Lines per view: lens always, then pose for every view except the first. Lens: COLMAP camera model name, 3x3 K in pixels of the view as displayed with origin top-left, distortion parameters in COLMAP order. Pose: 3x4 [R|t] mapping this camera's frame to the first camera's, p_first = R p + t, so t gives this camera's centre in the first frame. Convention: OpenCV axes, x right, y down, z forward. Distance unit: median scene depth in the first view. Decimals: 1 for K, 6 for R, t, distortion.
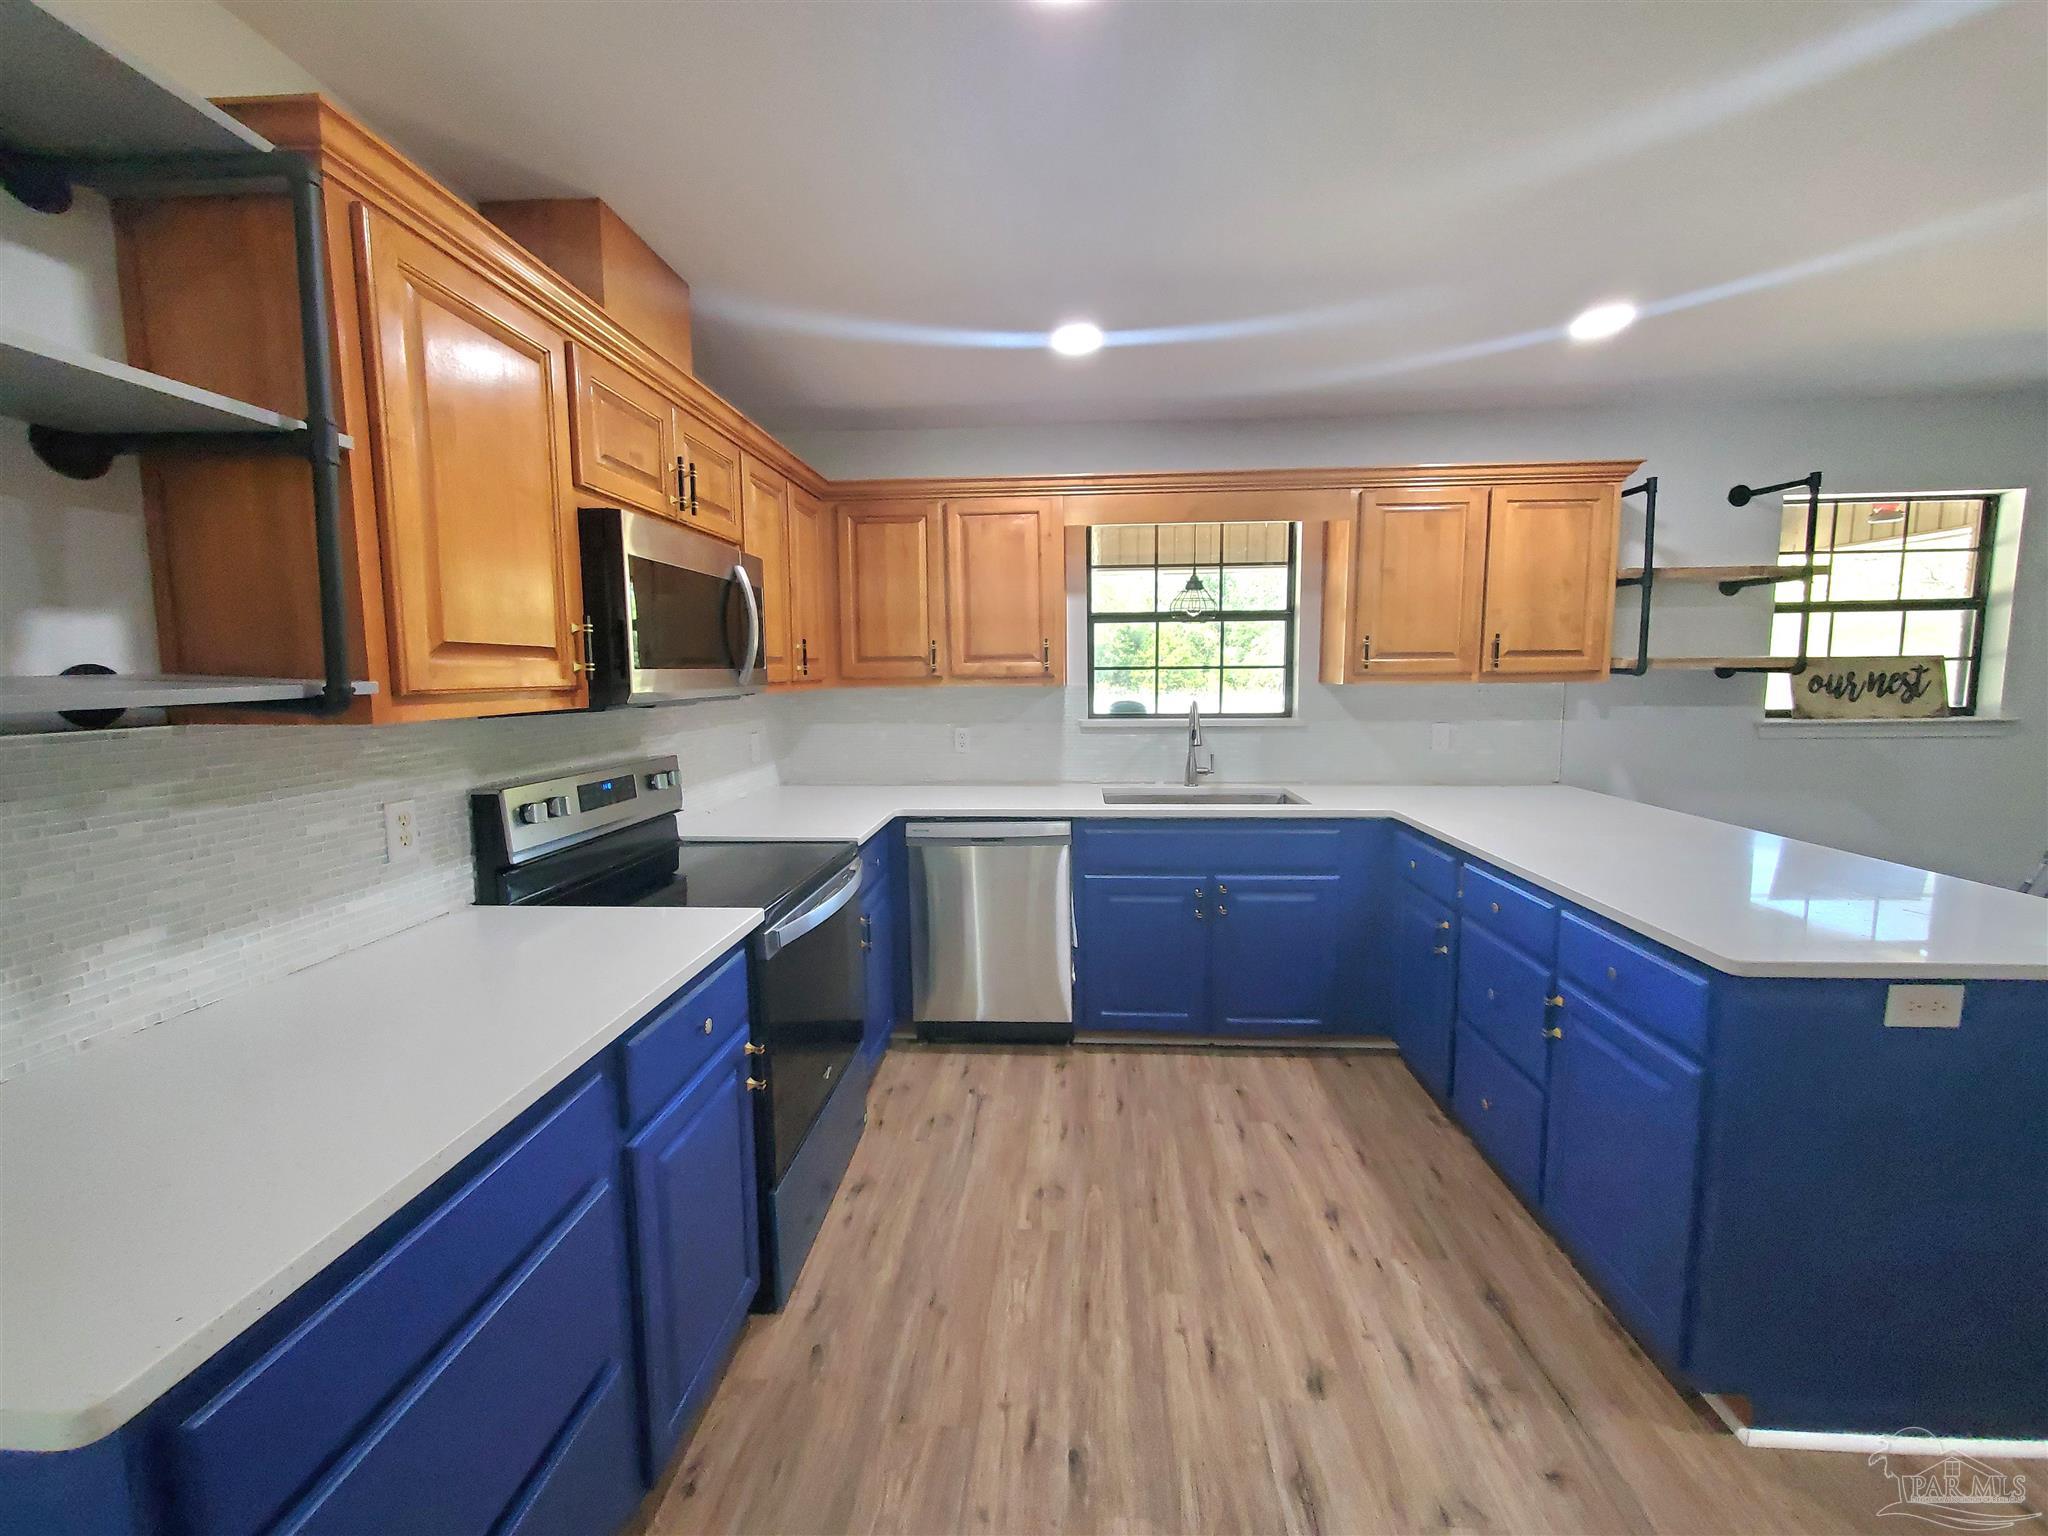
lens RADIAL K [[821.8, 0, 1026.8], [0, 821.8, 758.2], [0, 0, 1]] dist [0.002214, -0.000752]
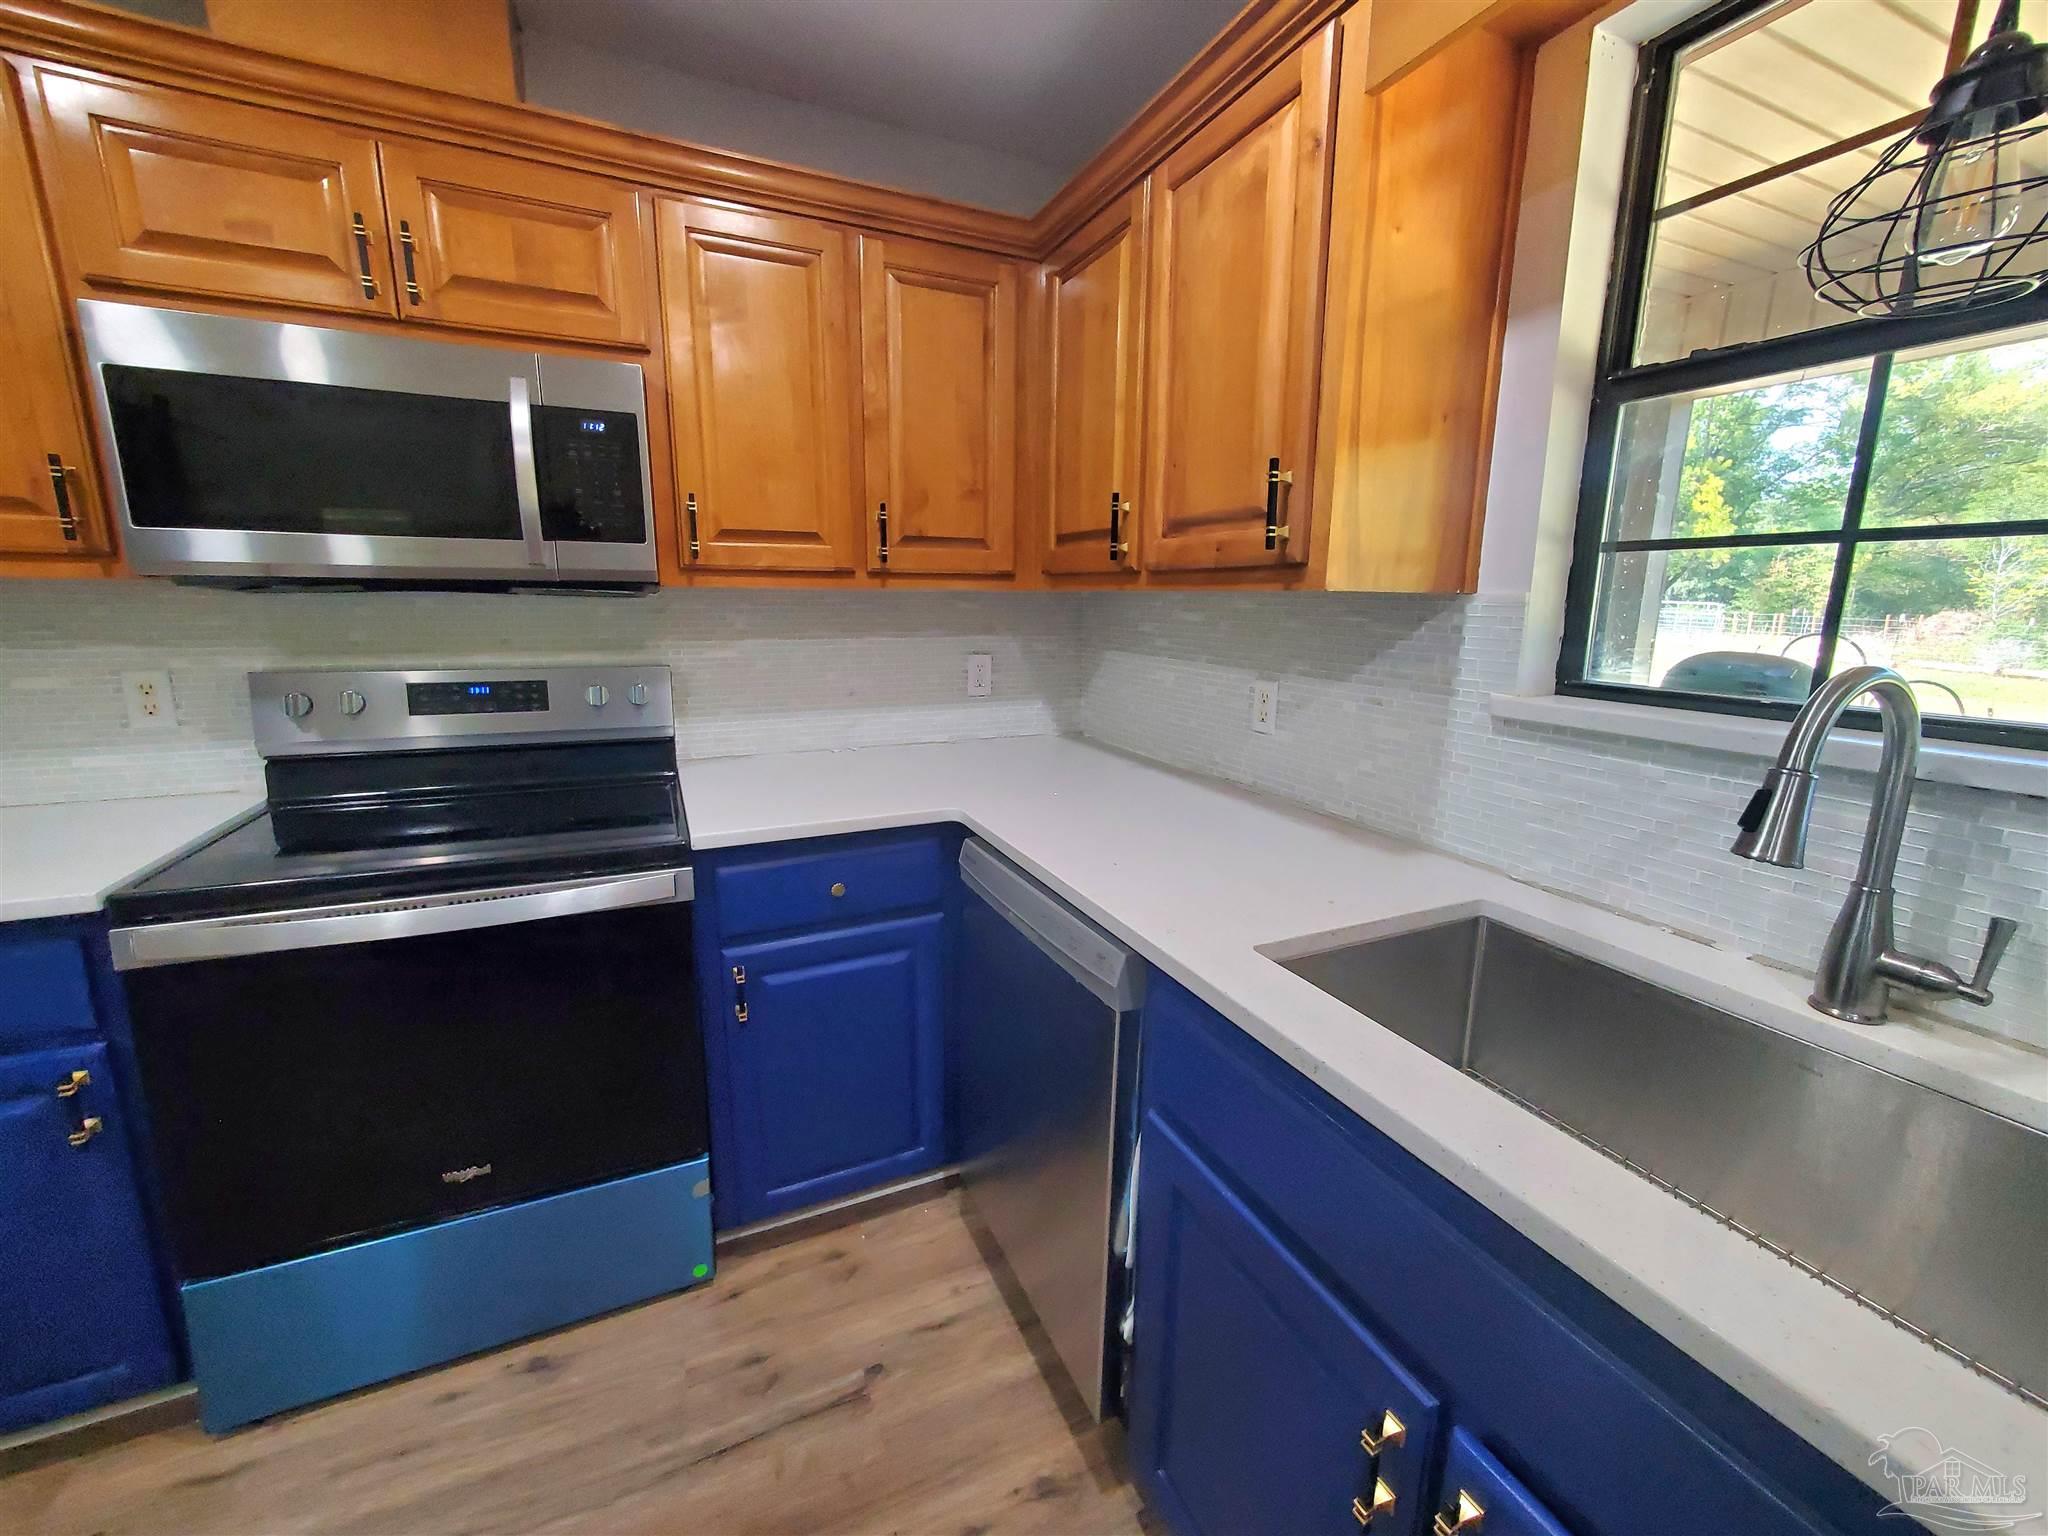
lens RADIAL K [[821.8, 0, 1022.7], [0, 821.8, 755.8], [0, 0, 1]] dist [0.002214, -0.000752]
pose [[0.468566, 0.185087, -0.863822, 0.321341], [-0.110786, 0.982398, 0.150400, -0.058828], [0.876454, 0.025227, 0.480823, 0.745742]]
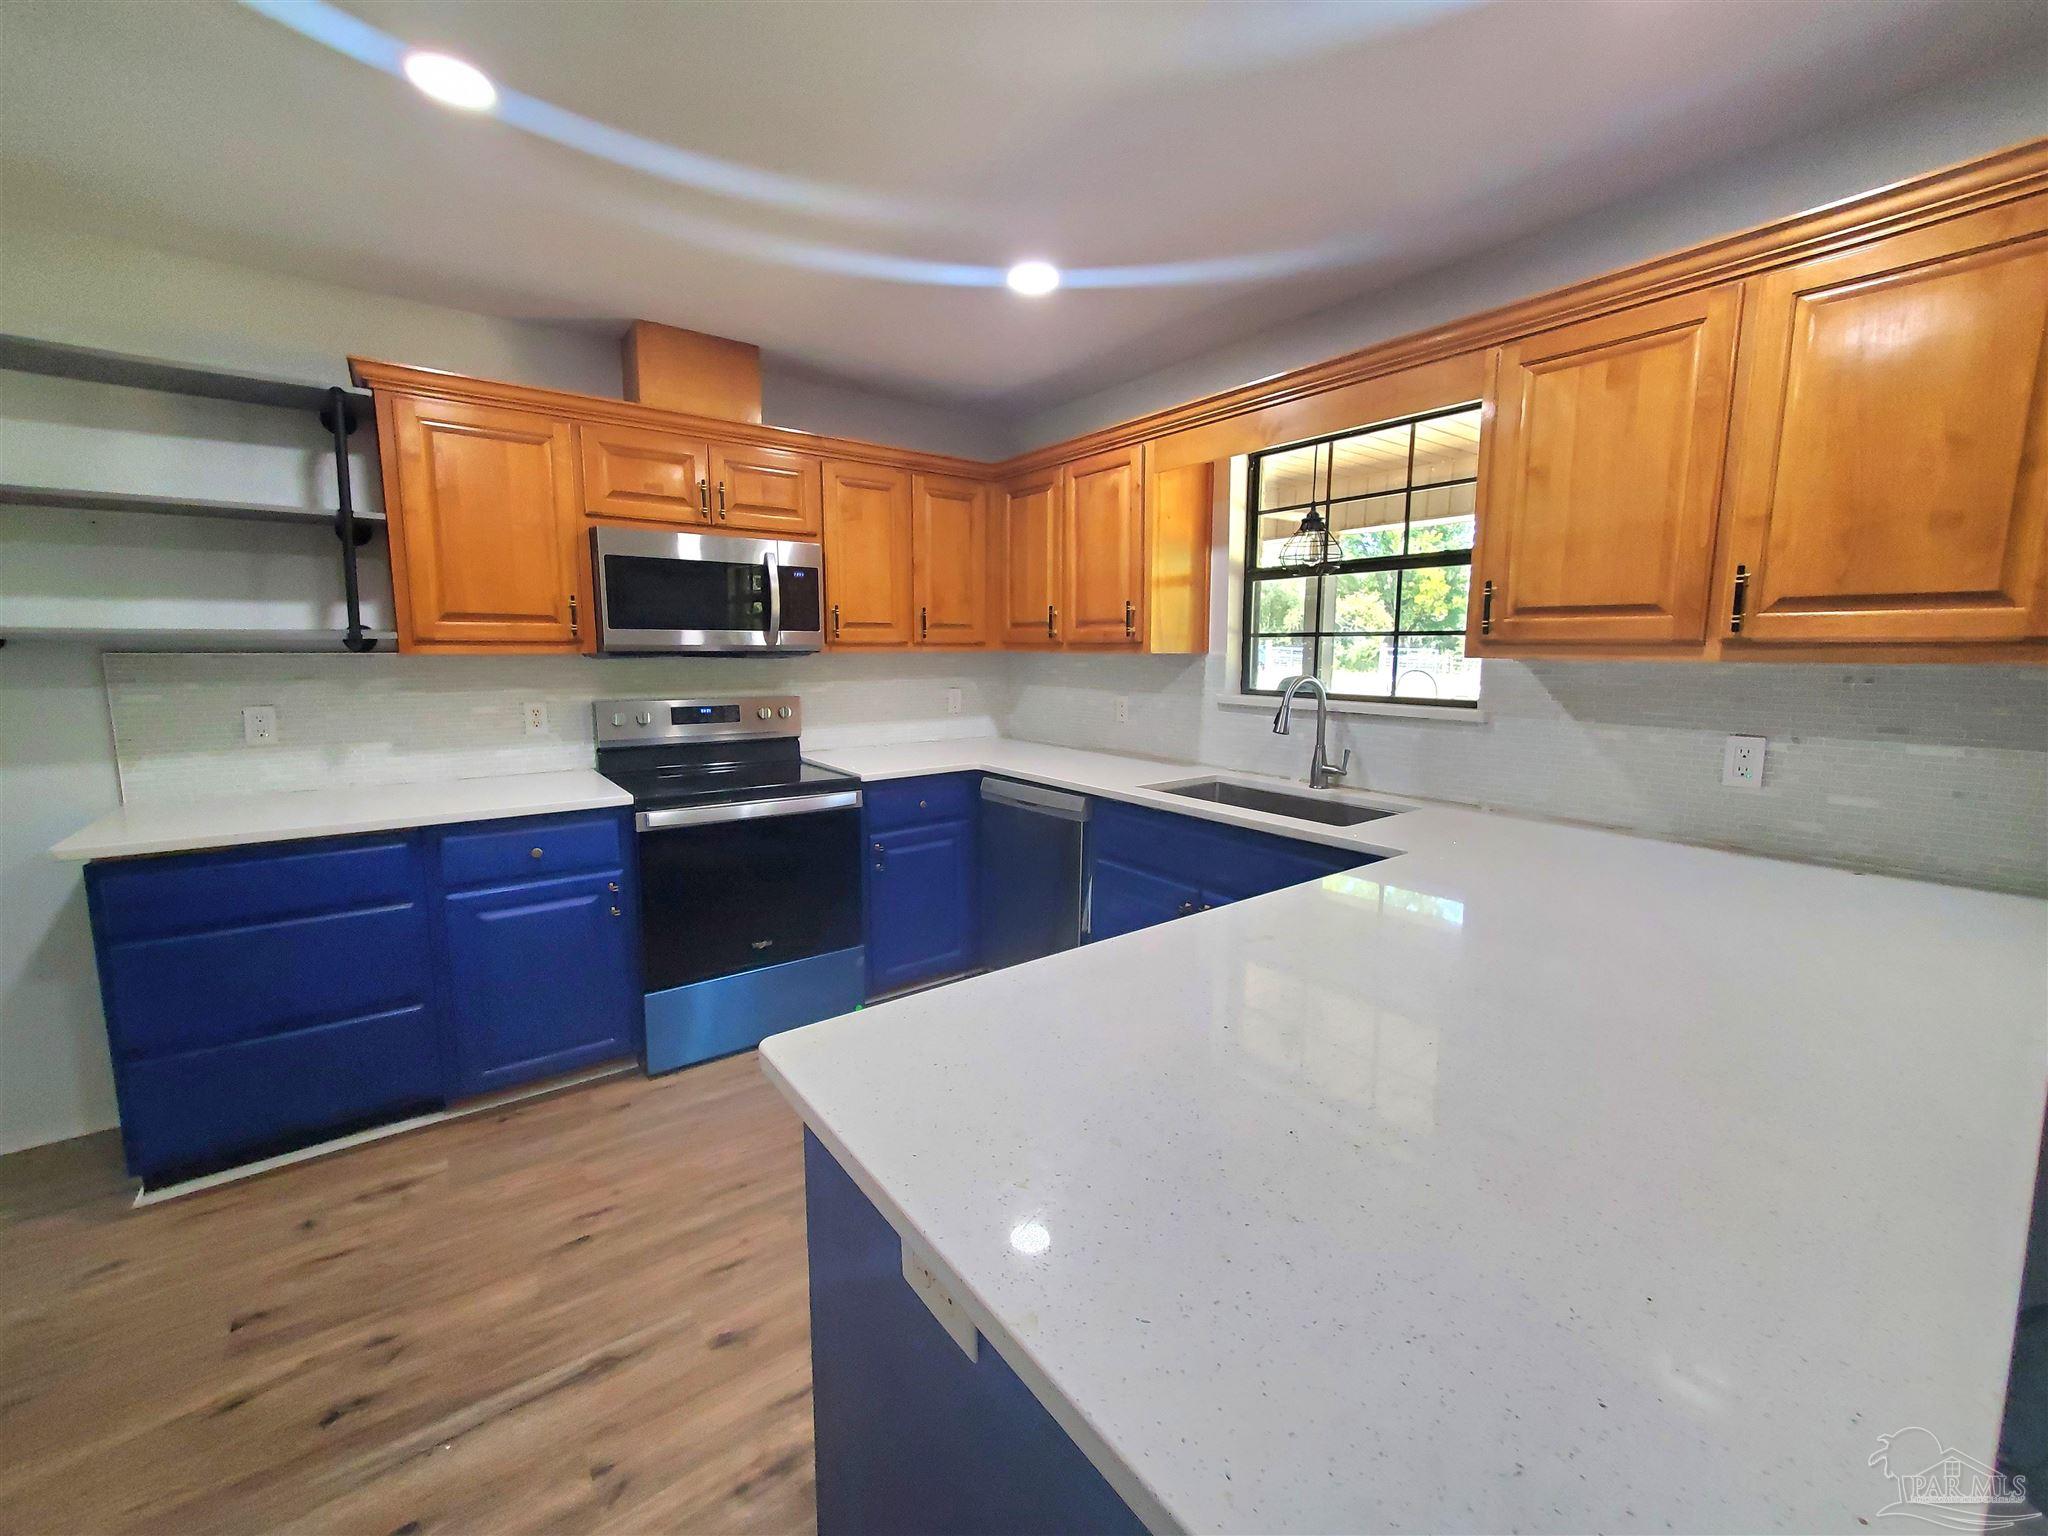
lens RADIAL K [[821.8, 0, 1024.4], [0, 821.8, 757.3], [0, 0, 1]] dist [0.002214, -0.000752]
pose [[0.647878, 0.112877, -0.753334, 0.677789], [-0.090481, 0.993362, 0.071027, -0.027278], [0.756351, 0.022145, 0.653791, 0.322596]]
